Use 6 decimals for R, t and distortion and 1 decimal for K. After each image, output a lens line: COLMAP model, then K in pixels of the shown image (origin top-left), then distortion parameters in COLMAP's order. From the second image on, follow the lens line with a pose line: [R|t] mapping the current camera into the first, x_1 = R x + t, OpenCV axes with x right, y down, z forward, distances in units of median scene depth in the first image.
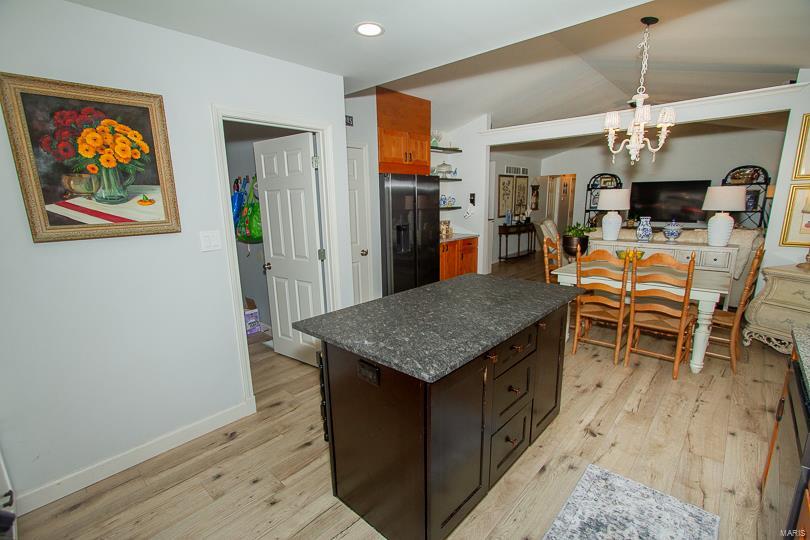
lens RADIAL K [[372.4, 0, 411.8], [0, 372.4, 279.3], [0, 0, 1]] dist [-0.023300, 0.004368]
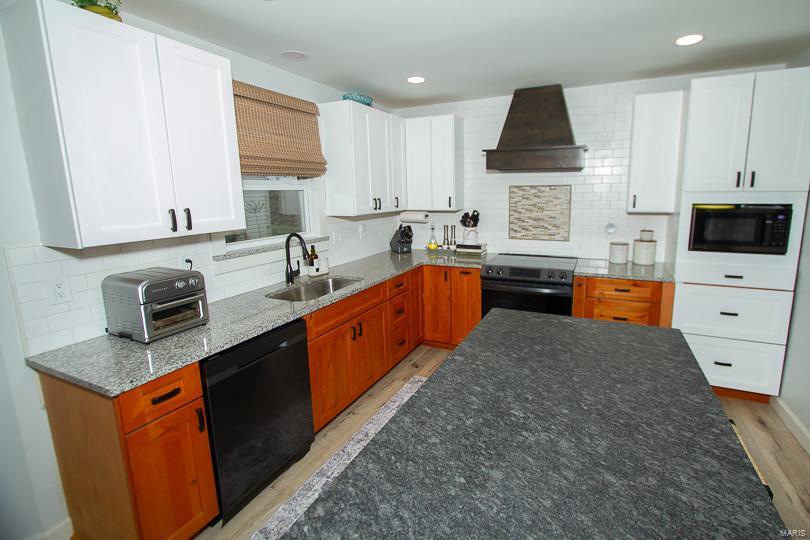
lens RADIAL K [[372.4, 0, 435.7], [0, 372.4, 250.1], [0, 0, 1]] dist [-0.023300, 0.004368]
pose [[-0.949000, 0.086007, -0.303318, 0.154084], [-0.029908, 0.933173, 0.358181, -0.112457], [0.313854, 0.348985, -0.883009, 0.457966]]
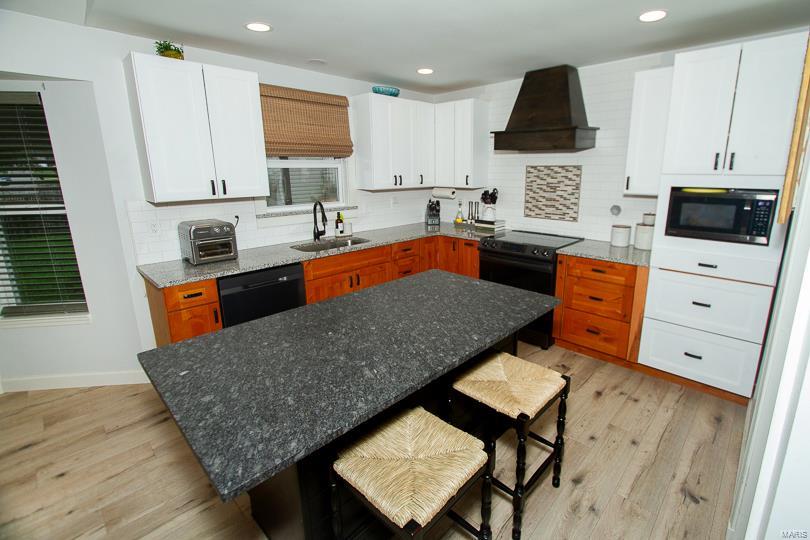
lens RADIAL K [[372.4, 0, 434.2], [0, 372.4, 250.7], [0, 0, 1]] dist [-0.023300, 0.004368]
pose [[-0.999626, 0.024226, 0.012668, 0.004436], [0.027296, 0.910159, 0.413359, -0.129673], [-0.001516, 0.413550, -0.910480, 0.554472]]
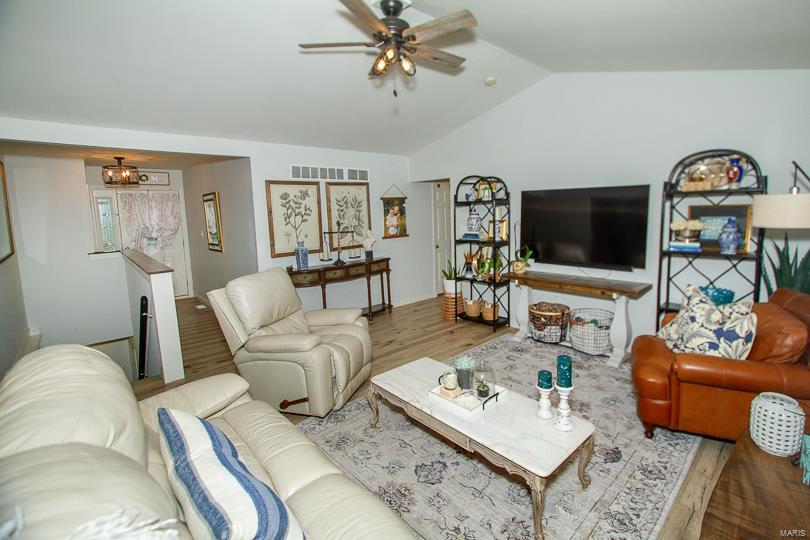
lens RADIAL K [[372.4, 0, 443.1], [0, 372.4, 252.5], [0, 0, 1]] dist [-0.023300, 0.004368]
pose [[0.998079, 0.002331, -0.061910, 0.679479], [-0.008155, 0.995540, -0.093989, -0.160115], [0.061414, 0.094314, 0.993646, 0.608434]]
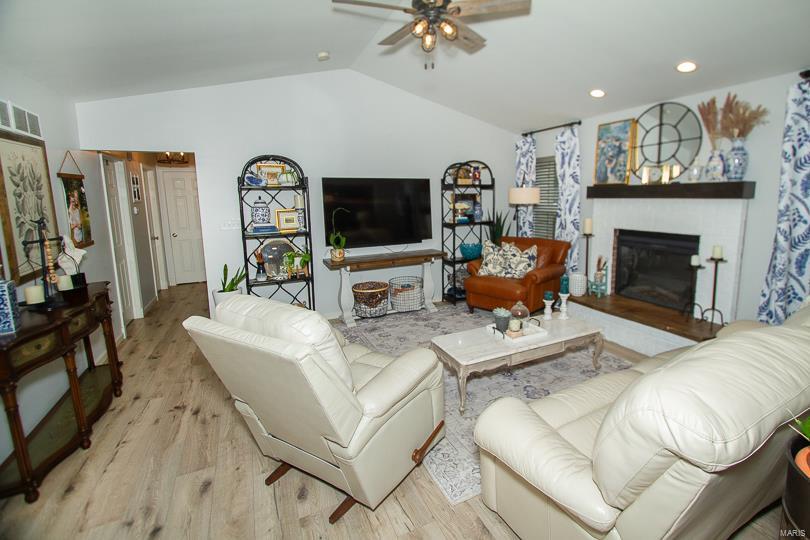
lens RADIAL K [[372.4, 0, 436.4], [0, 372.4, 250.9], [0, 0, 1]] dist [-0.023300, 0.004368]
pose [[0.355652, -0.123149, 0.926470, 0.205592], [0.204884, 0.977442, 0.051274, -0.203912], [-0.911885, 0.171584, 0.372860, 0.886310]]
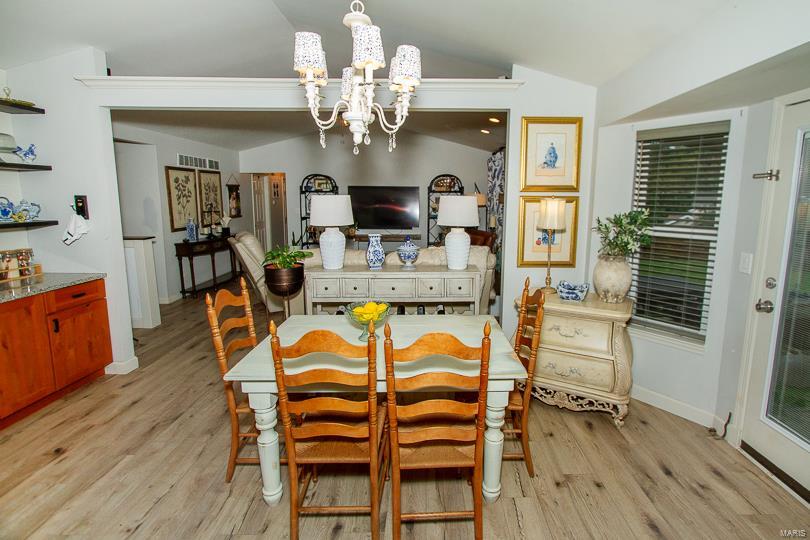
lens RADIAL K [[372.4, 0, 432.0], [0, 372.4, 255.7], [0, 0, 1]] dist [-0.023300, 0.004368]
pose [[0.729261, -0.081108, 0.679411, 0.159408], [0.123230, 0.992282, -0.013813, -0.076311], [-0.673047, 0.093797, 0.733628, 0.289389]]
